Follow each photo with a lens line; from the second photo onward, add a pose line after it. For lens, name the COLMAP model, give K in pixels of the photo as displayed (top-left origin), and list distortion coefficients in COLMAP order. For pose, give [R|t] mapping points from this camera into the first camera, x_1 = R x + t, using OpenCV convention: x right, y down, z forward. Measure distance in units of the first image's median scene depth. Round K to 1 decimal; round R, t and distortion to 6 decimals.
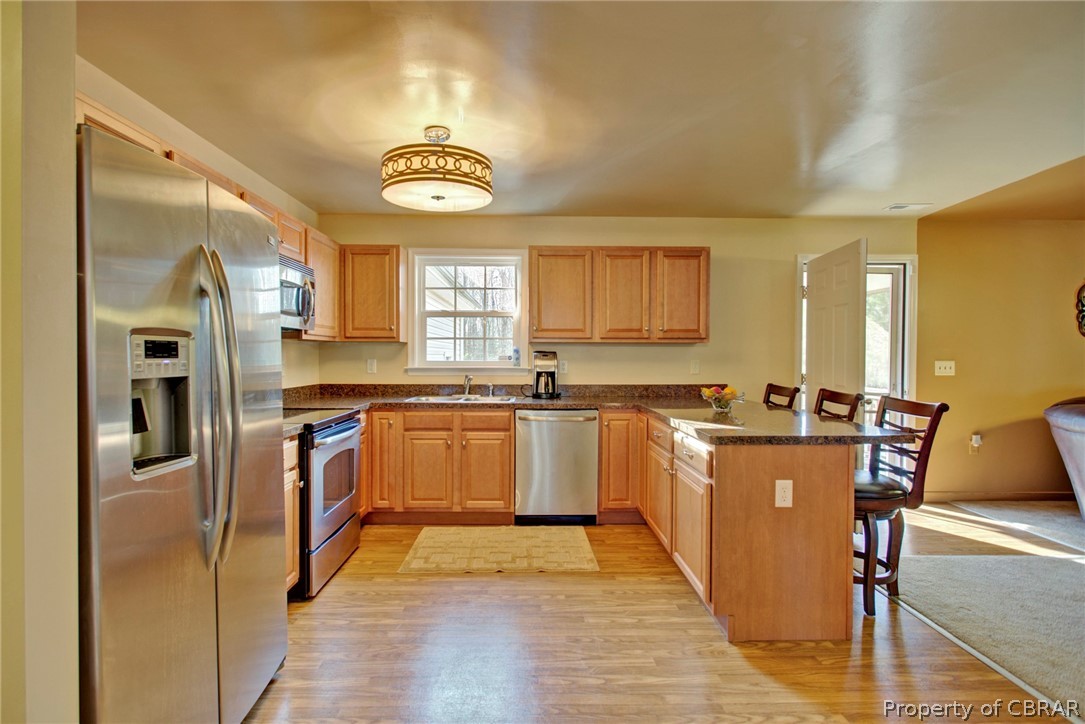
lens RADIAL K [[513.0, 0, 536.6], [0, 513.0, 361.3], [0, 0, 1]] dist [-0.000196, 0.000033]
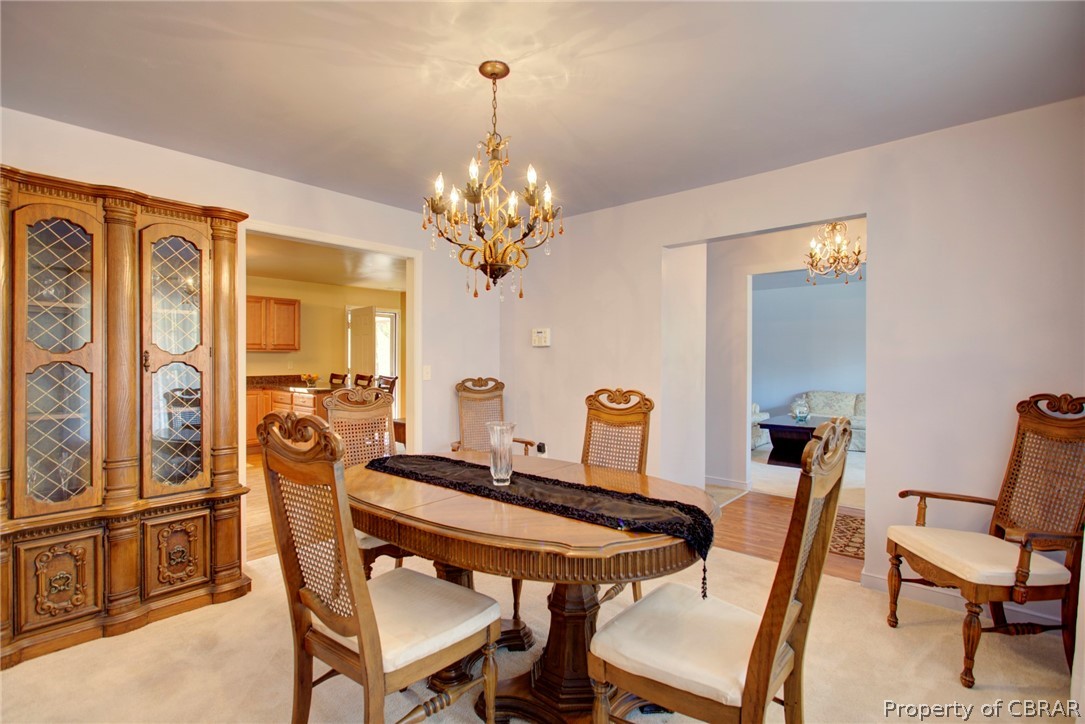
lens RADIAL K [[513.0, 0, 537.3], [0, 513.0, 357.8], [0, 0, 1]] dist [-0.000196, 0.000033]
pose [[0.675586, -0.002839, 0.737276, -0.447831], [0.006229, 0.999979, -0.001857, -0.005933], [-0.737255, 0.005847, 0.675590, -0.871984]]
